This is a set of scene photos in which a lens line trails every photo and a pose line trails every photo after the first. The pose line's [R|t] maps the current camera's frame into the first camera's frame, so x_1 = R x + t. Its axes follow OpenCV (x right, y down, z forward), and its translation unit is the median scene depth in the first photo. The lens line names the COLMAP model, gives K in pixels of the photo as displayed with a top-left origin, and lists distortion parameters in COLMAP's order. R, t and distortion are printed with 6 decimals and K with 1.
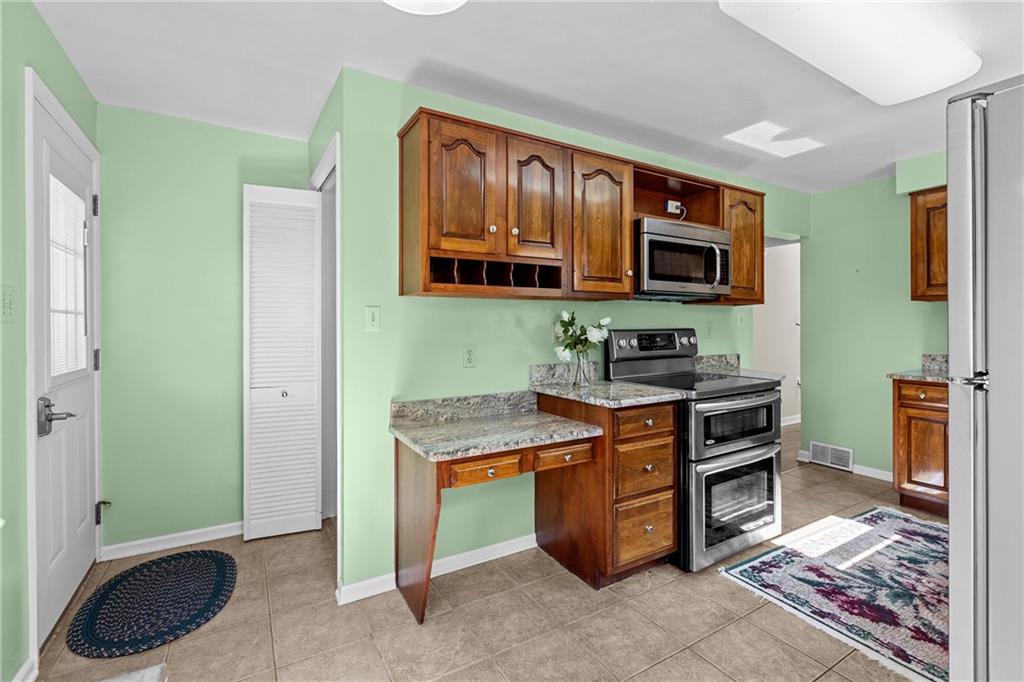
lens RADIAL K [[460.6, 0, 513.1], [0, 460.6, 333.6], [0, 0, 1]] dist [0.002057, -0.000069]
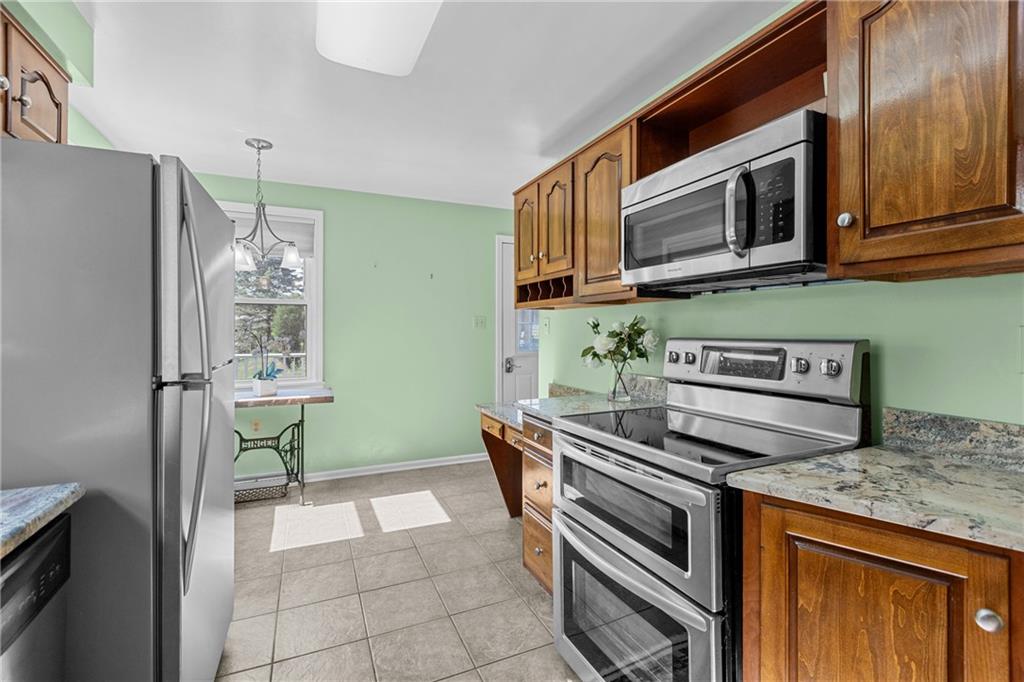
lens RADIAL K [[460.6, 0, 512.5], [0, 460.6, 331.1], [0, 0, 1]] dist [0.002057, -0.000069]
pose [[-0.117388, 0.012586, -0.993006, 1.186355], [-0.007052, 0.999884, 0.013507, -0.032630], [0.993061, 0.008588, -0.117285, 1.025156]]
